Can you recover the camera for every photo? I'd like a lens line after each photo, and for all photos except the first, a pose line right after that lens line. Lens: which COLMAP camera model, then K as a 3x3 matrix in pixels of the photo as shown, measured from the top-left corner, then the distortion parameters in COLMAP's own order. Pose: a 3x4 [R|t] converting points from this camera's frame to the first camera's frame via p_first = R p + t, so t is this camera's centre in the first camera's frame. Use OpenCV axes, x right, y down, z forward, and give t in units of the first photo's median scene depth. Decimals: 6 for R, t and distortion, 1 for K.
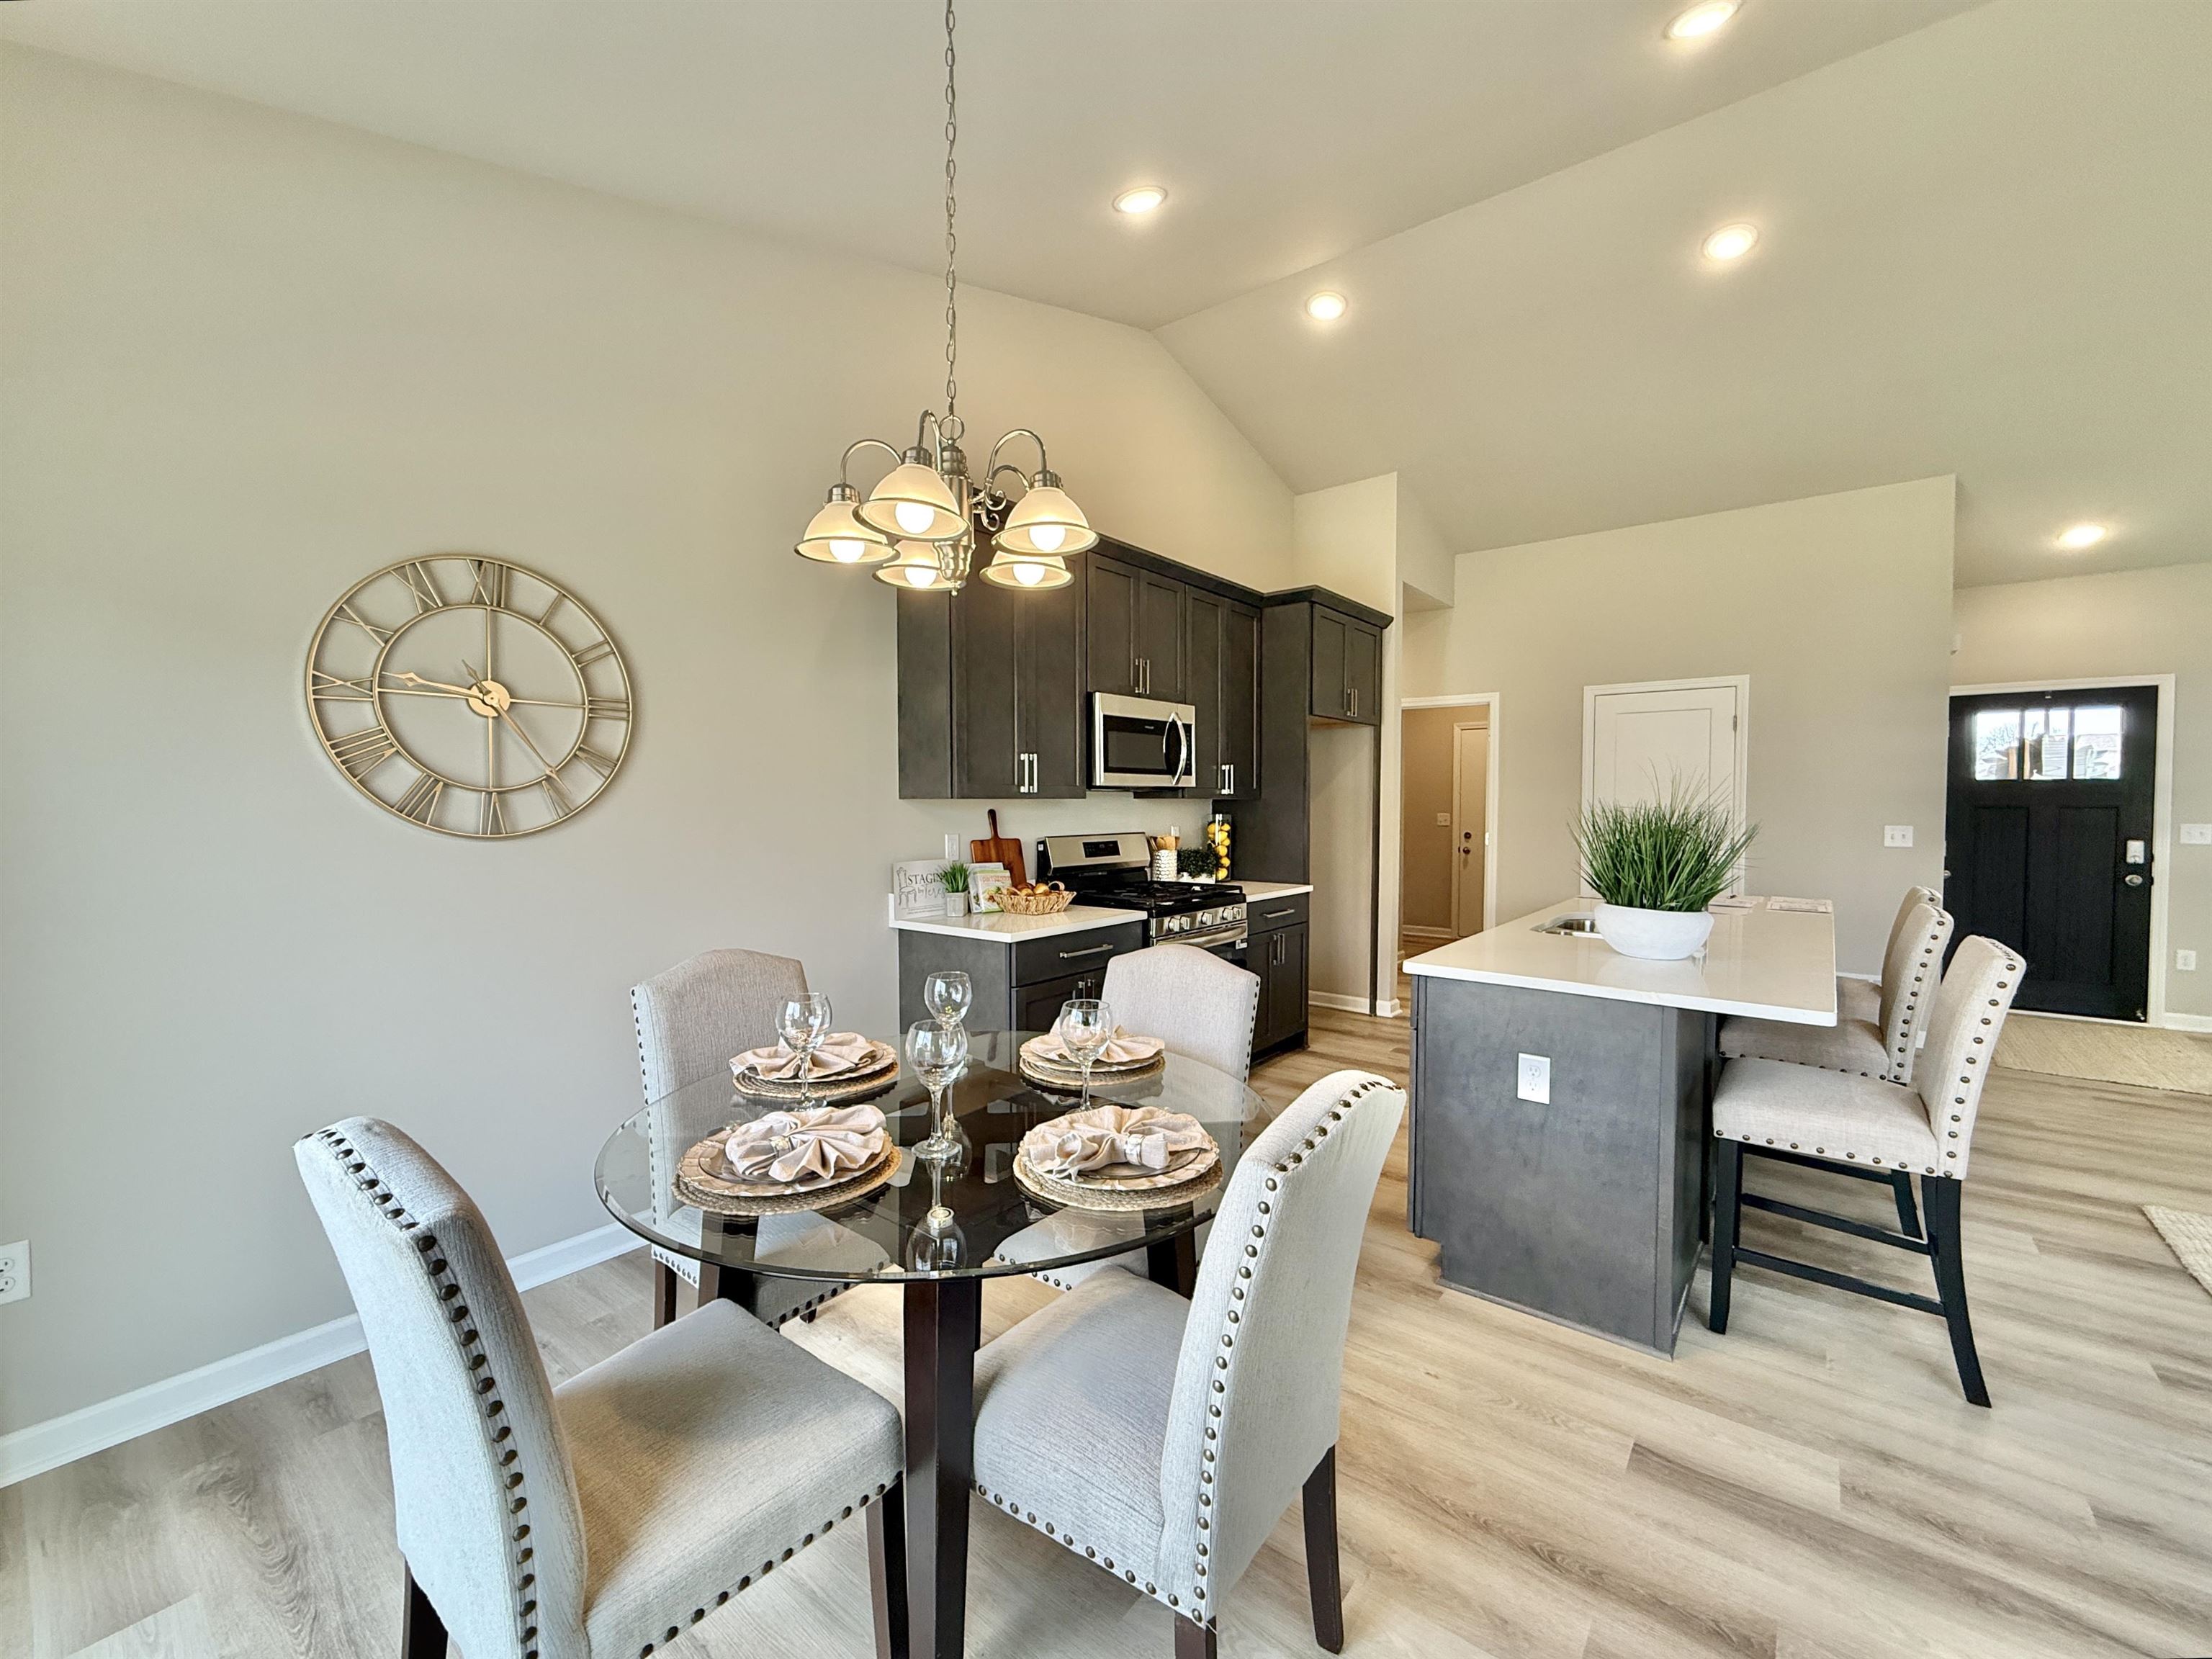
lens RADIAL K [[904.2, 0, 1096.4], [0, 904.2, 829.9], [0, 0, 1]] dist [-0.001263, -0.000008]
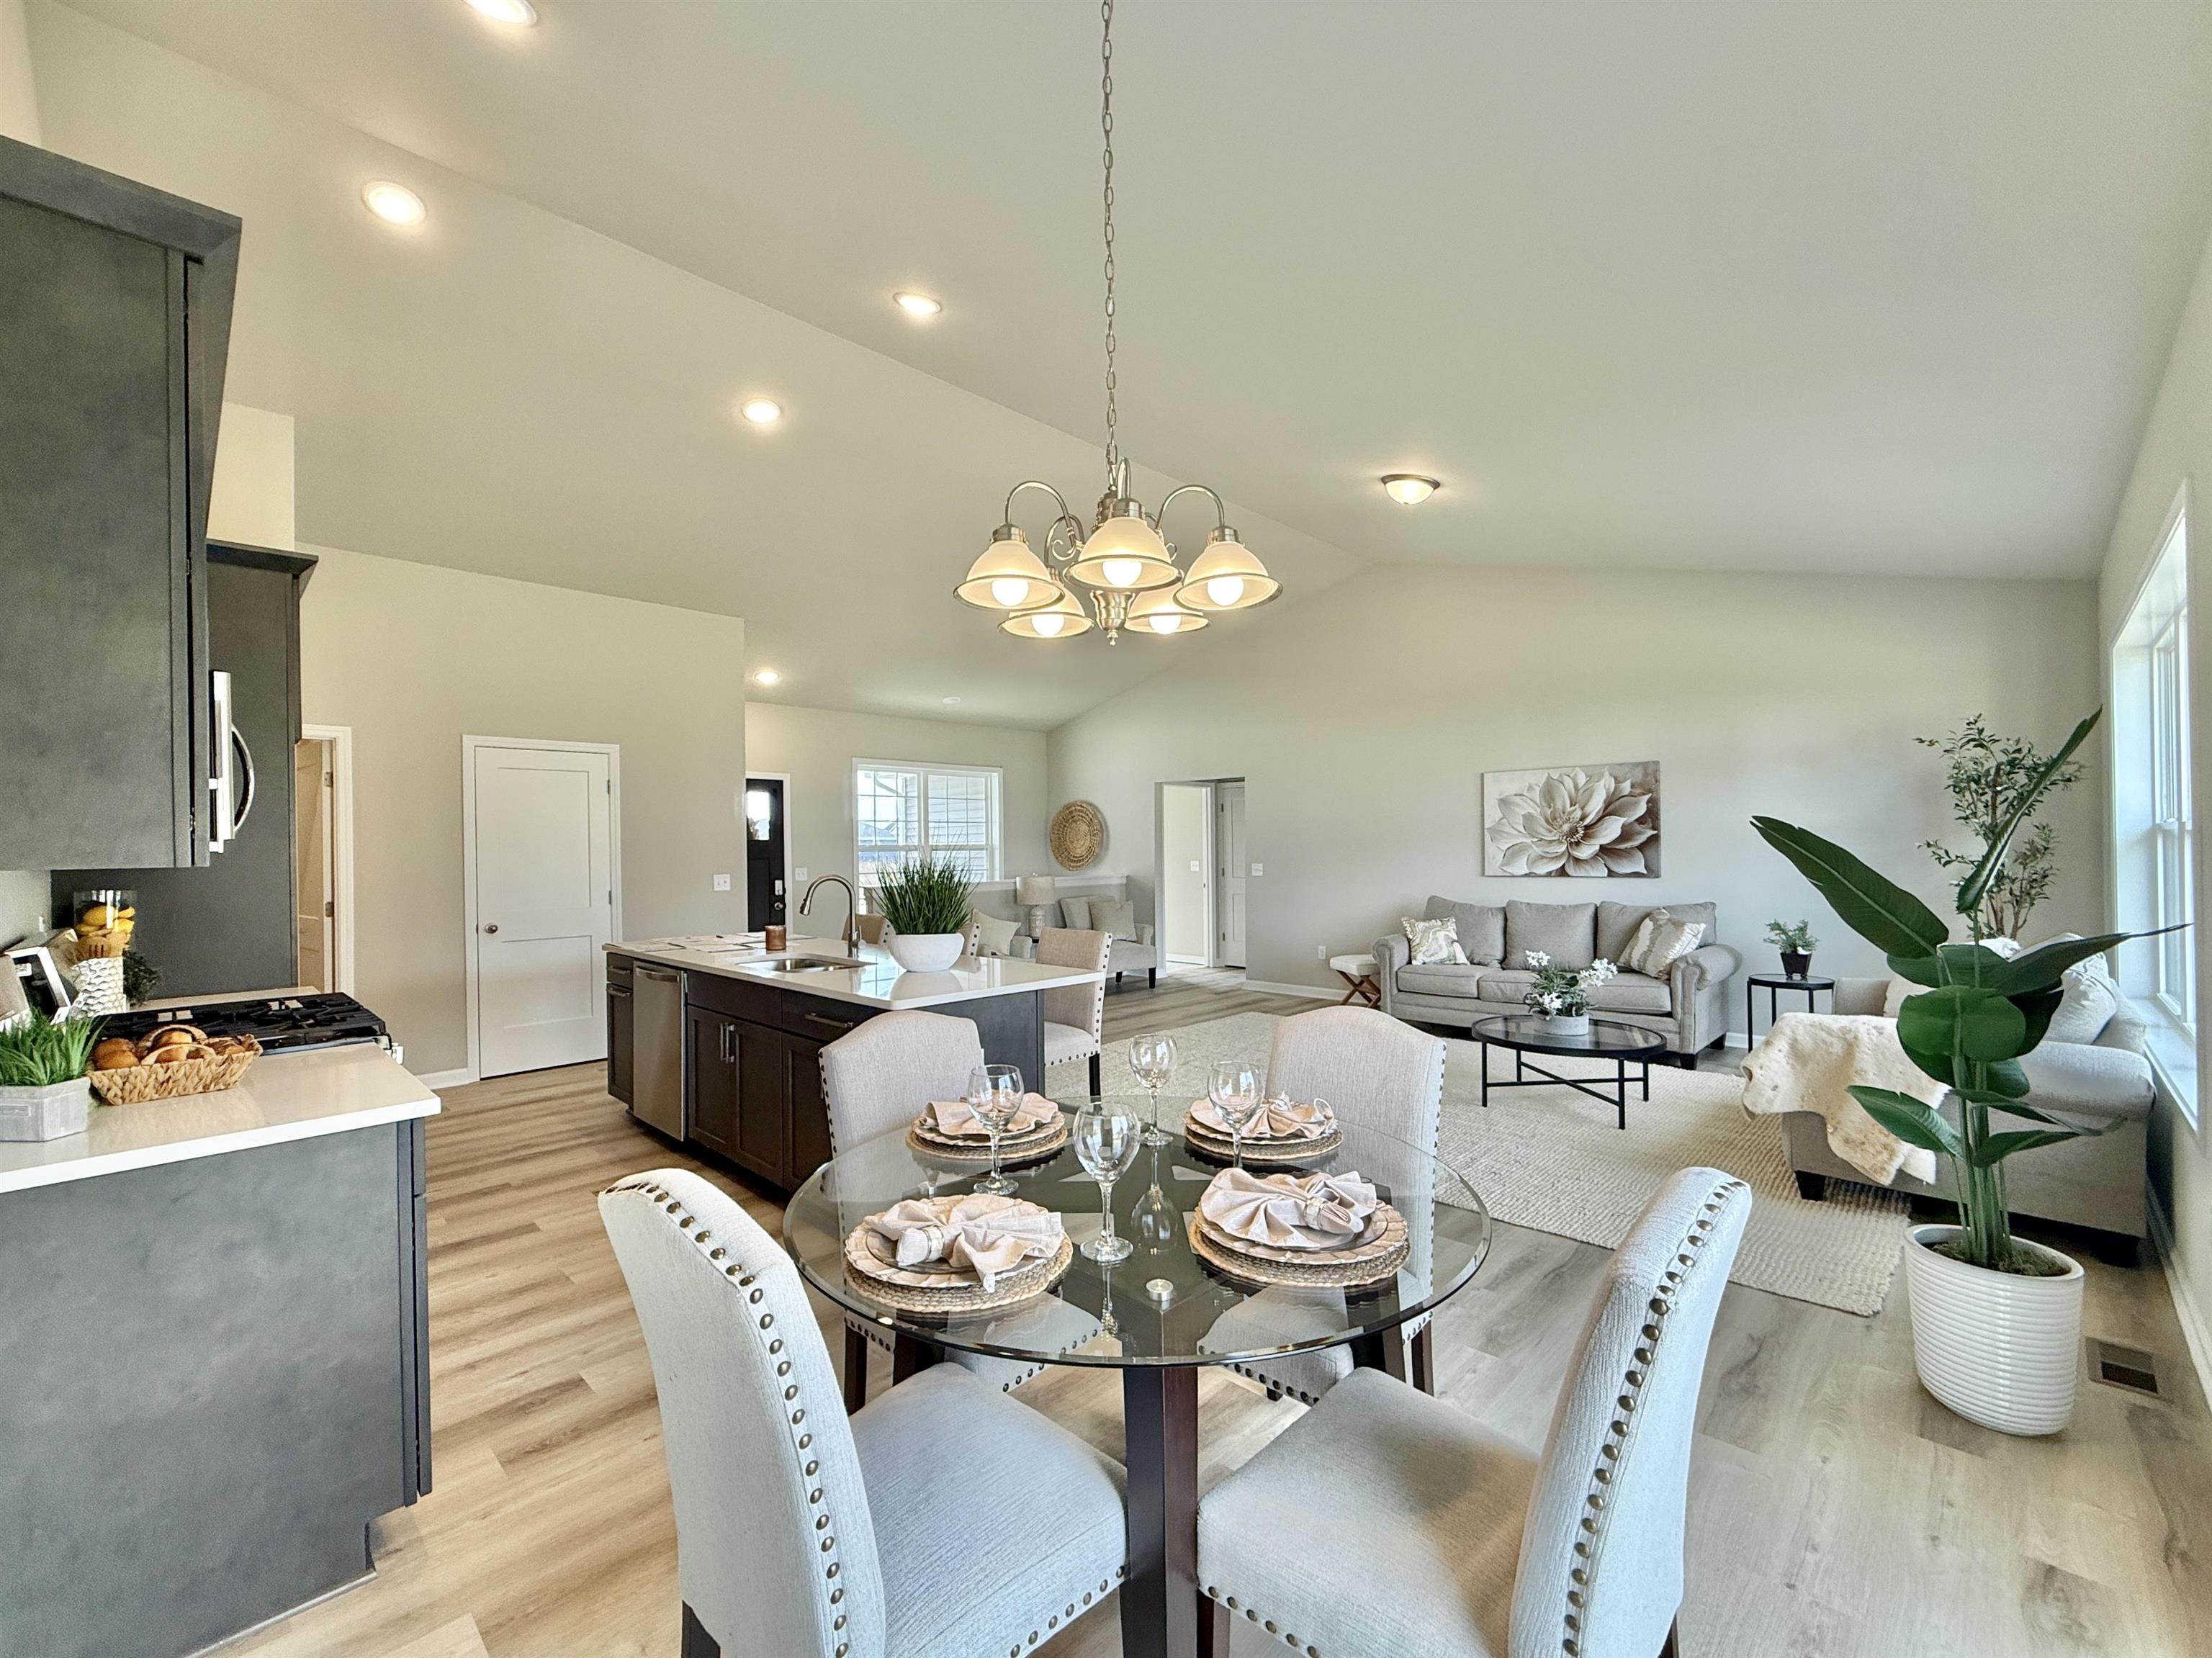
lens RADIAL K [[928.6, 0, 1095.5], [0, 928.6, 845.8], [0, 0, 1]] dist [0.000621, -0.000009]
pose [[0.104409, 0.000931, 0.994534, -0.395747], [0.044132, 0.999010, -0.005569, -0.014991], [-0.993555, 0.044472, 0.104265, 0.319799]]
